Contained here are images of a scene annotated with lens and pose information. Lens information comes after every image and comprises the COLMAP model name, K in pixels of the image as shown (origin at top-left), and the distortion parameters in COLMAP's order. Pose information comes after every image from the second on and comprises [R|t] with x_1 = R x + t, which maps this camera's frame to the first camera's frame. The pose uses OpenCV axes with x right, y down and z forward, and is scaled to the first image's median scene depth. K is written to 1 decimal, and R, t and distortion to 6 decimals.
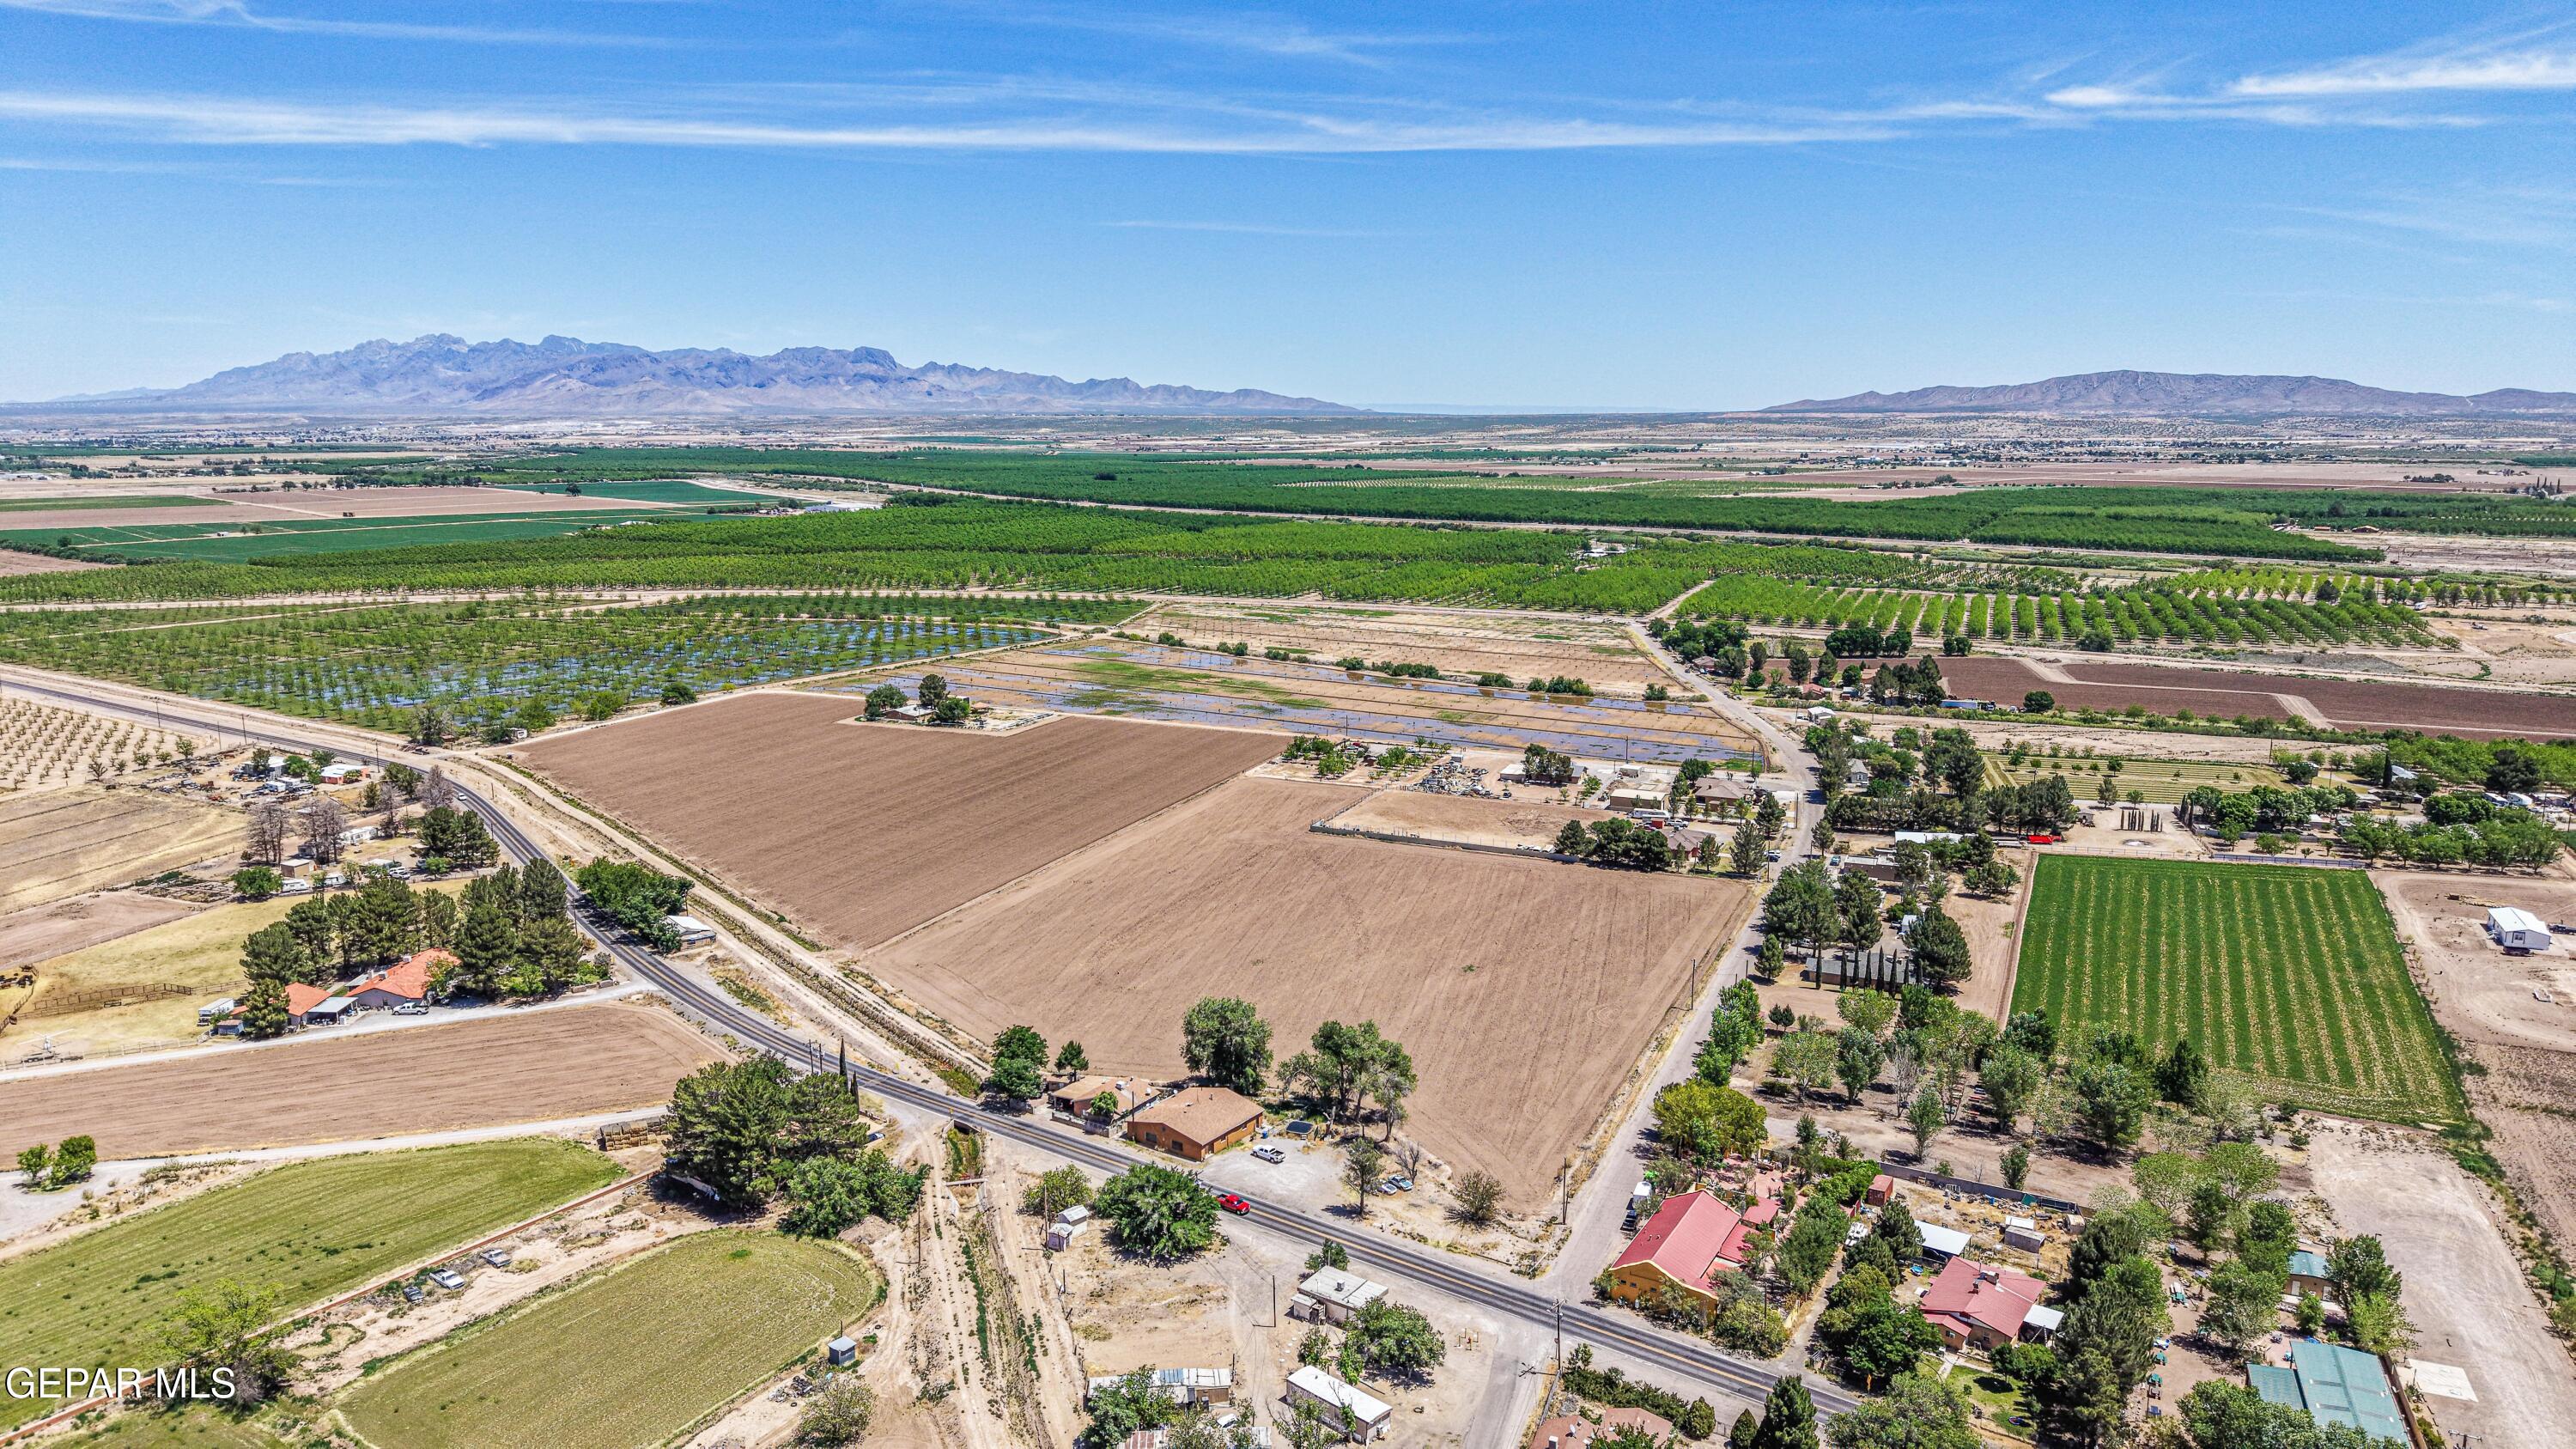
lens RADIAL K [[1708.1, 0, 1301.3], [0, 1708.1, 788.7], [0, 0, 1]] dist [0.042574, -0.048167]
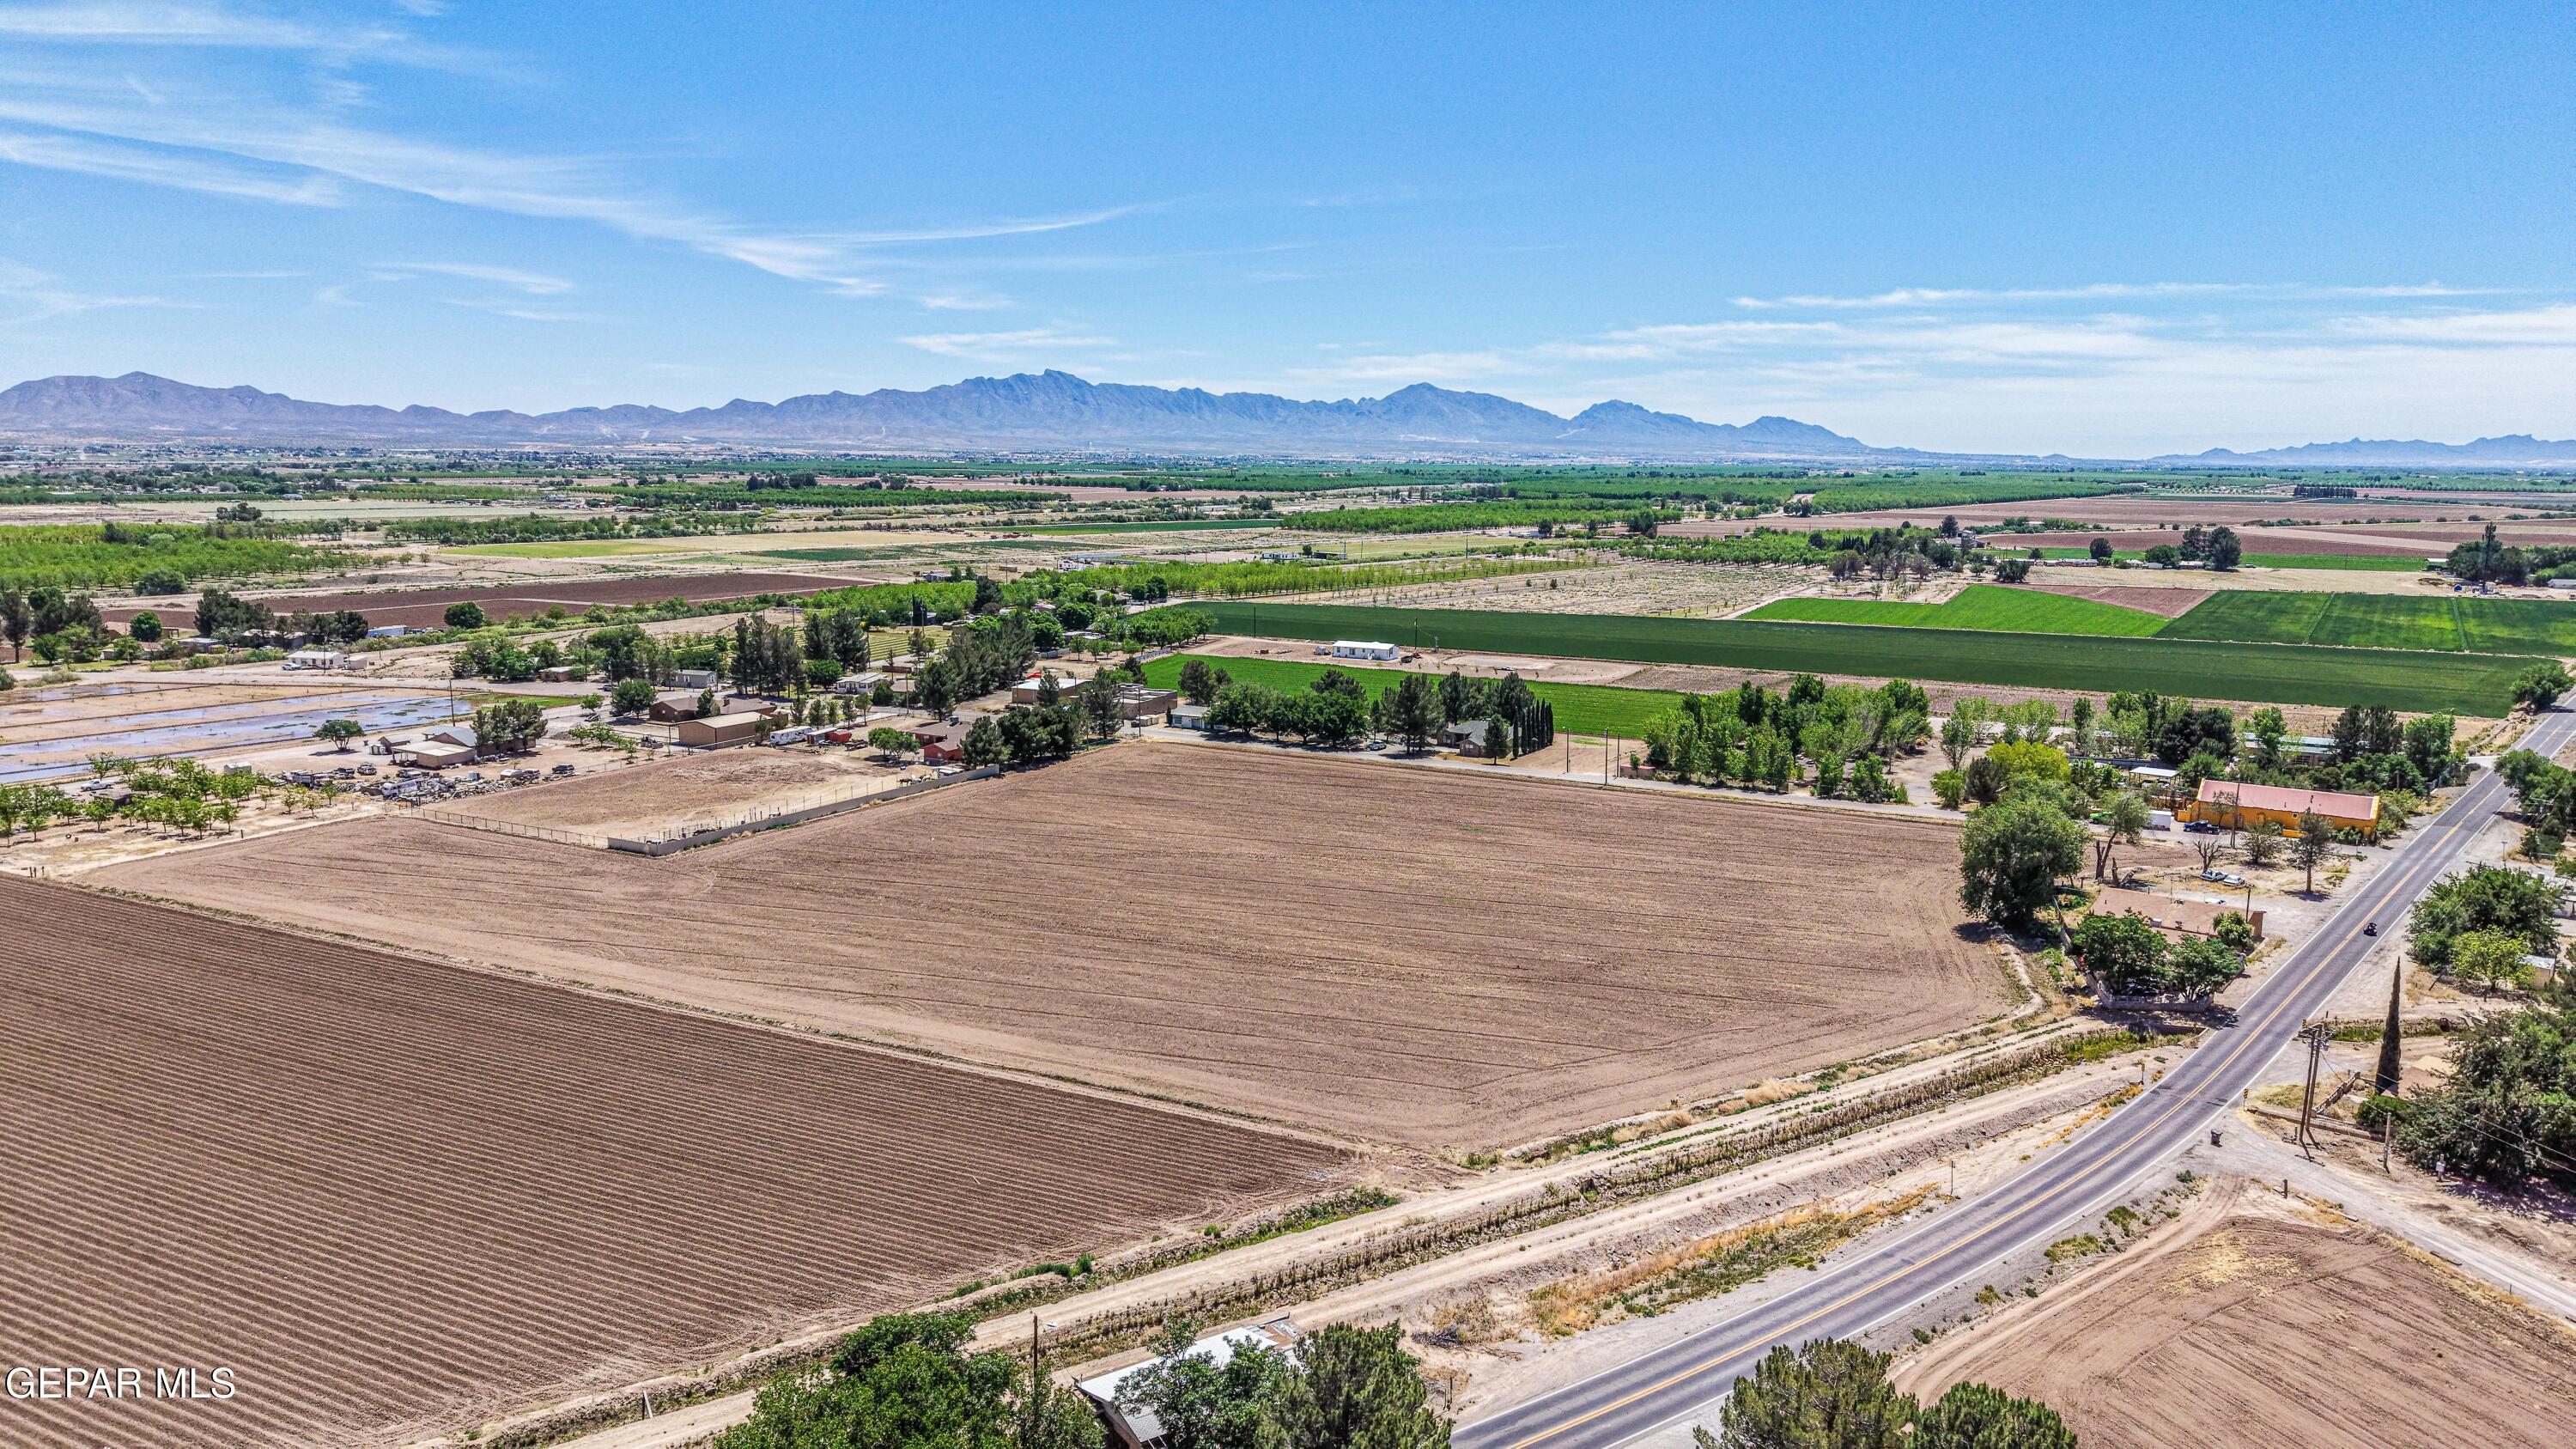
lens RADIAL K [[1708.1, 0, 1284.6], [0, 1708.1, 722.0], [0, 0, 1]] dist [0.042574, -0.048167]
pose [[0.080978, -0.154385, 0.984687, -0.381258], [0.203108, 0.969758, 0.135341, -0.036043], [-0.975802, 0.189038, 0.109886, 0.579578]]
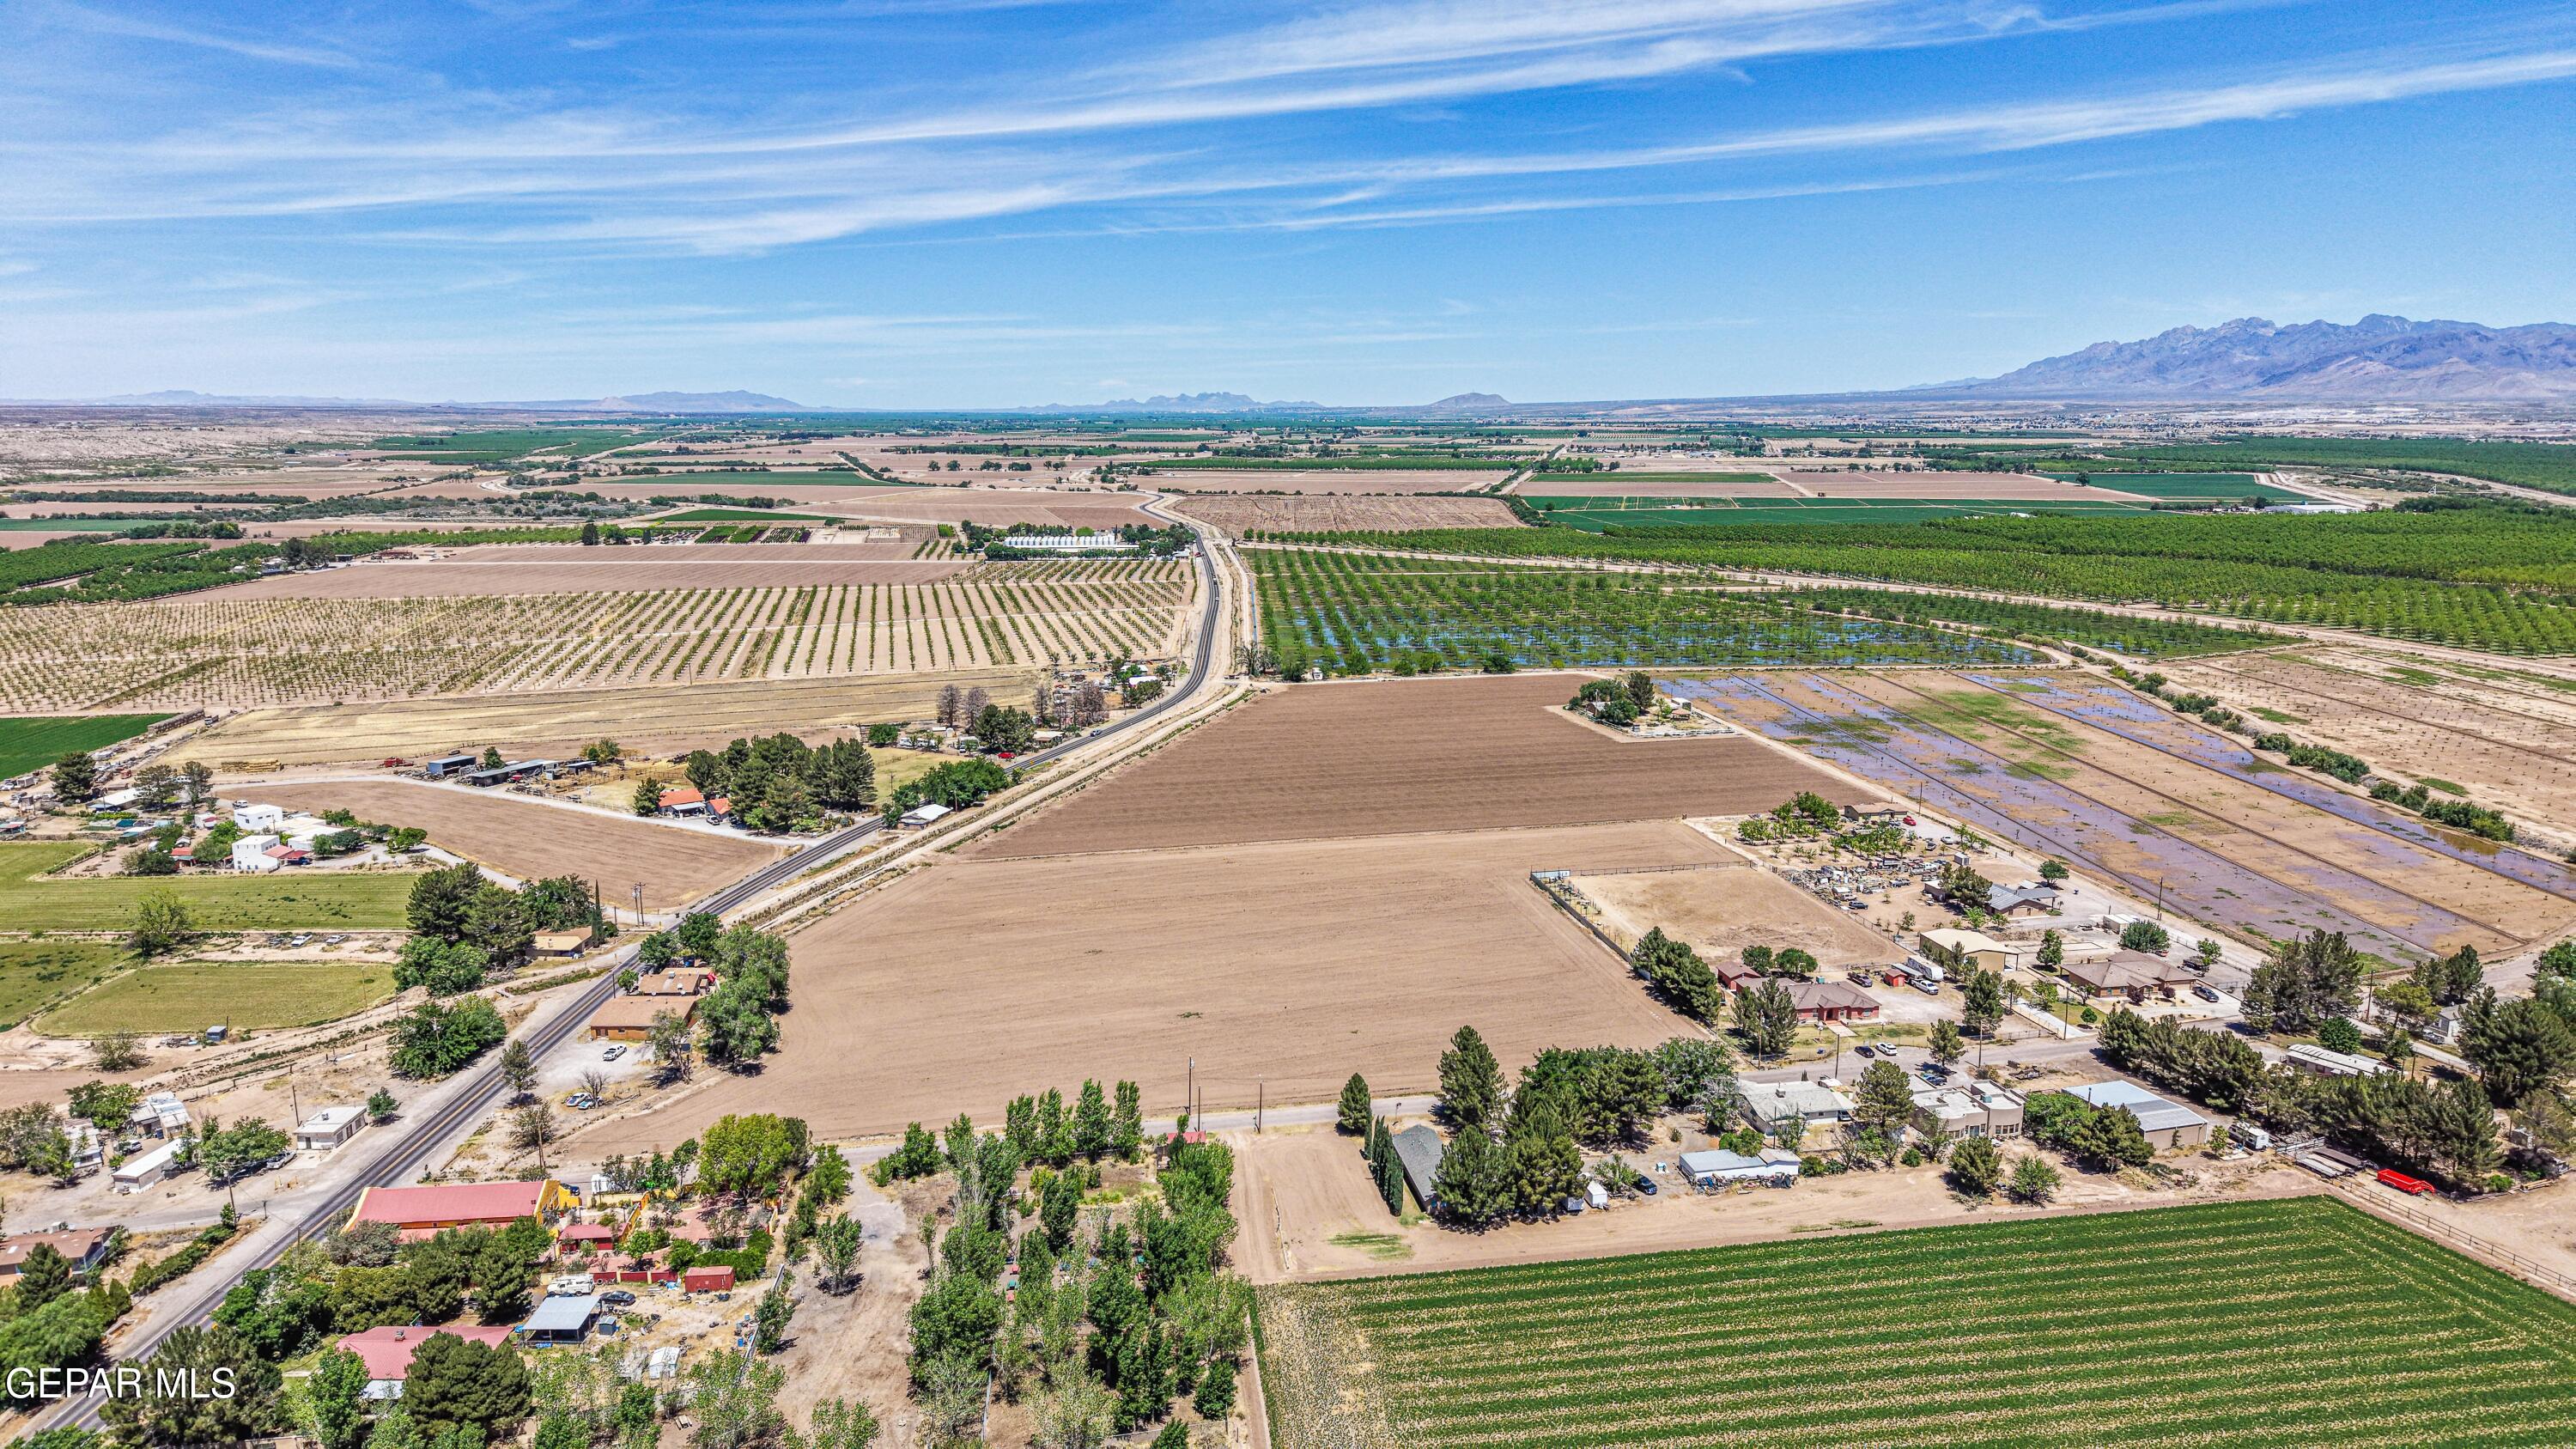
lens RADIAL K [[1708.1, 0, 1281.7], [0, 1708.1, 824.0], [0, 0, 1]] dist [0.042574, -0.048167]
pose [[0.573847, 0.194556, -0.795517, 0.486568], [-0.173285, 0.978224, 0.114240, -0.062395], [0.800420, 0.072295, 0.595064, 0.287524]]
